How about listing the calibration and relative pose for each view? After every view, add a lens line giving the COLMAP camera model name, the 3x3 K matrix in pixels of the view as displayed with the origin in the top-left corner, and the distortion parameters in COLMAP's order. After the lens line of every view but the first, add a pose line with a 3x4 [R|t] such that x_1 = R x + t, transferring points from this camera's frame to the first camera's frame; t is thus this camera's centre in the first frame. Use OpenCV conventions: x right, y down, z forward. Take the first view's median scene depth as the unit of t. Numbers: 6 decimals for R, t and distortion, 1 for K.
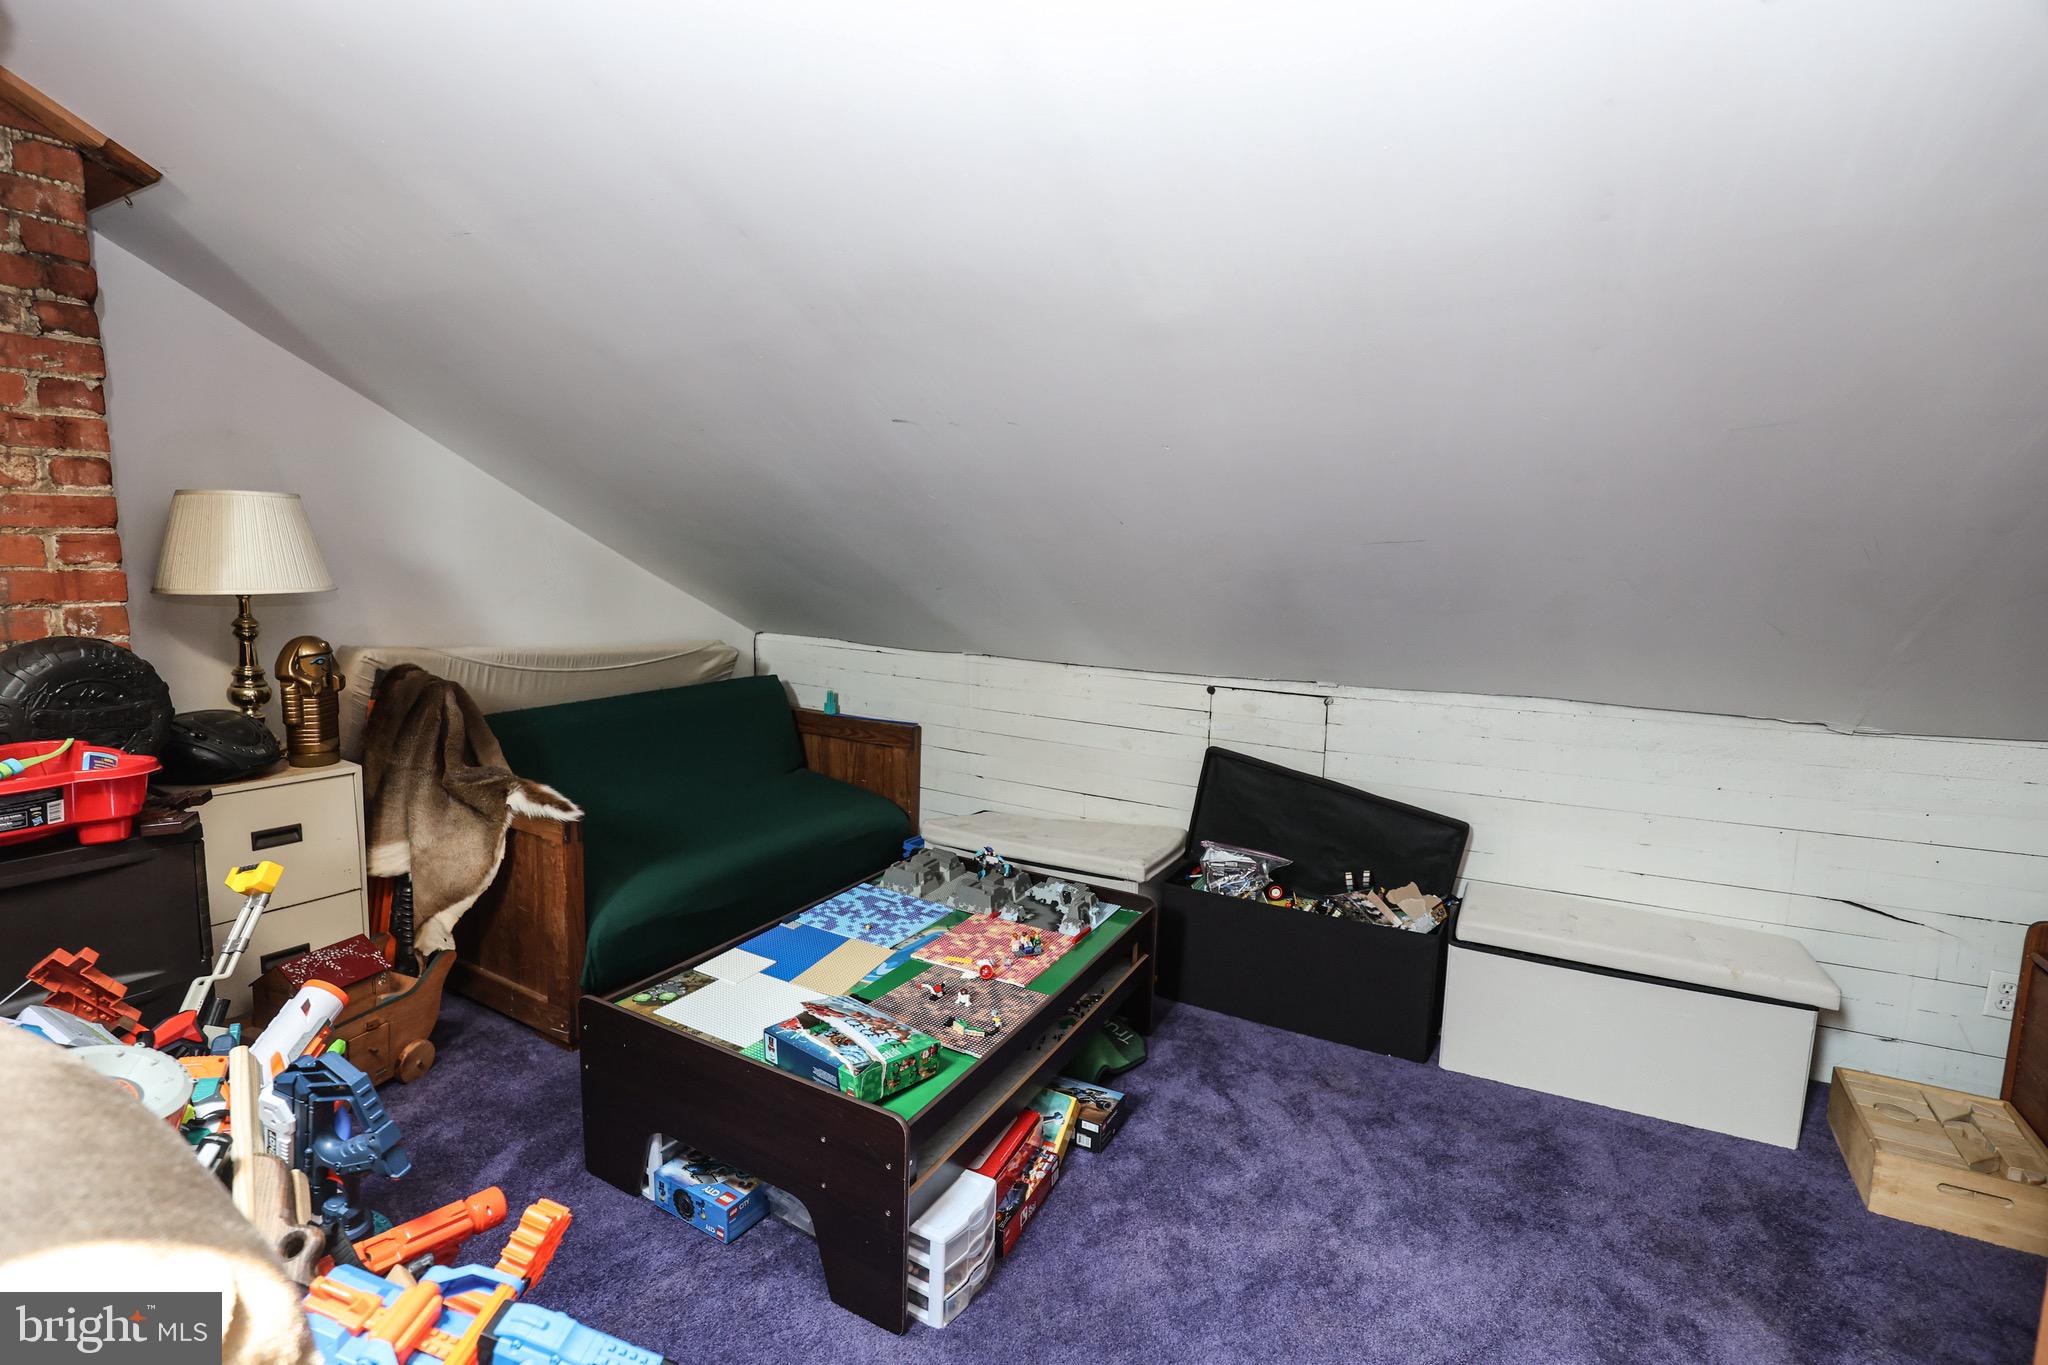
lens RADIAL K [[946.1, 0, 1022.1], [0, 946.1, 677.5], [0, 0, 1]] dist [-0.032109, 0.002557]
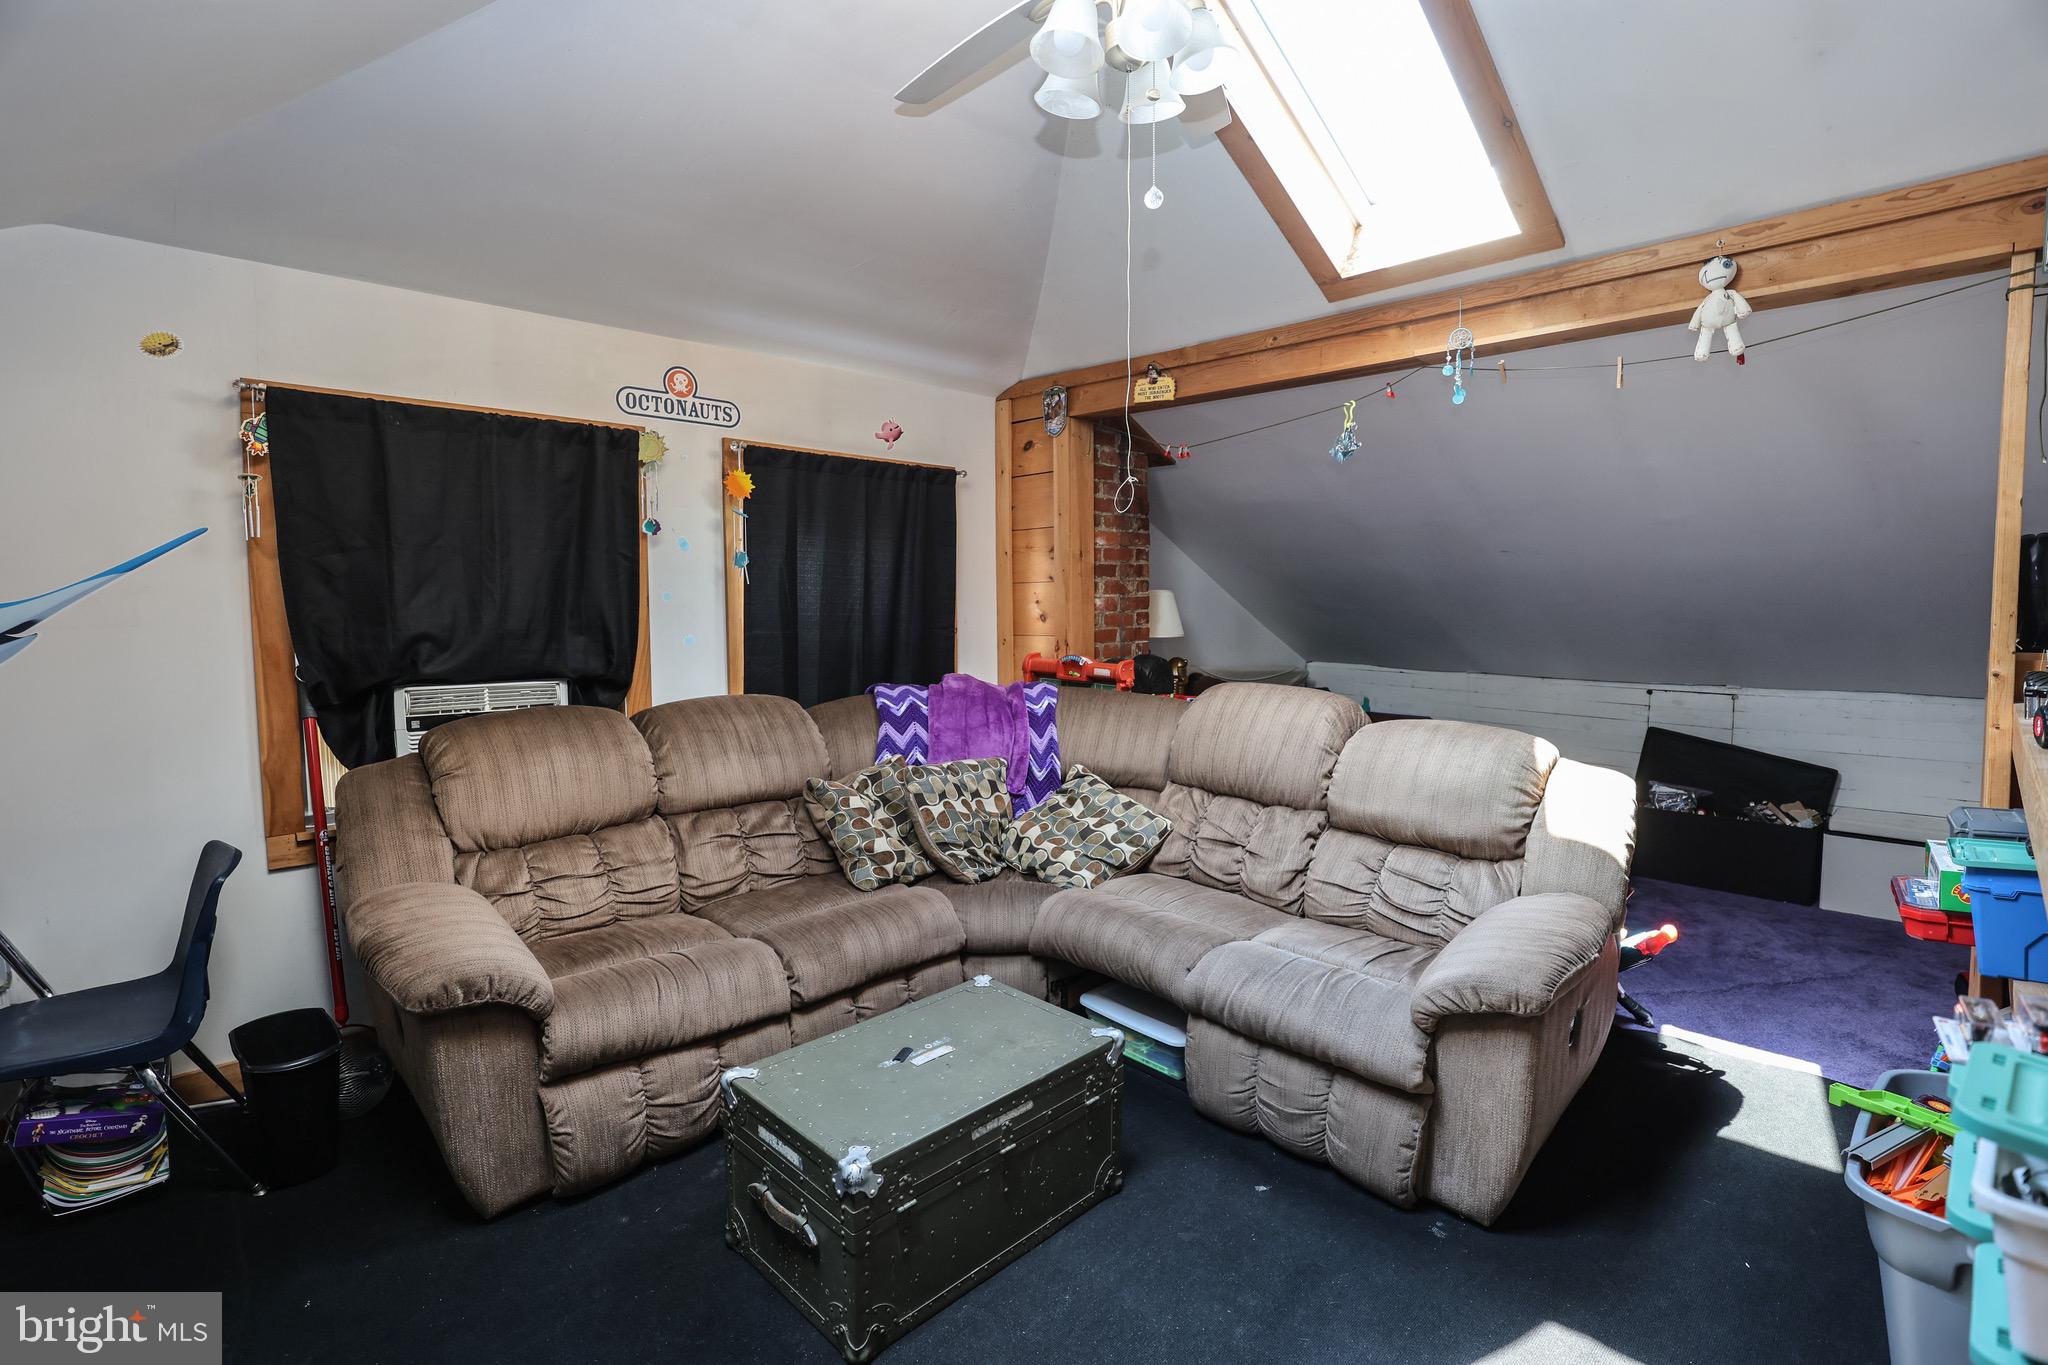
lens RADIAL K [[946.1, 0, 1020.4], [0, 946.1, 673.4], [0, 0, 1]] dist [-0.032109, 0.002557]
pose [[0.954430, -0.002155, -0.298426, -0.404303], [-0.014214, 0.998511, -0.052668, 0.093044], [0.298095, 0.054509, 0.952979, -0.971374]]
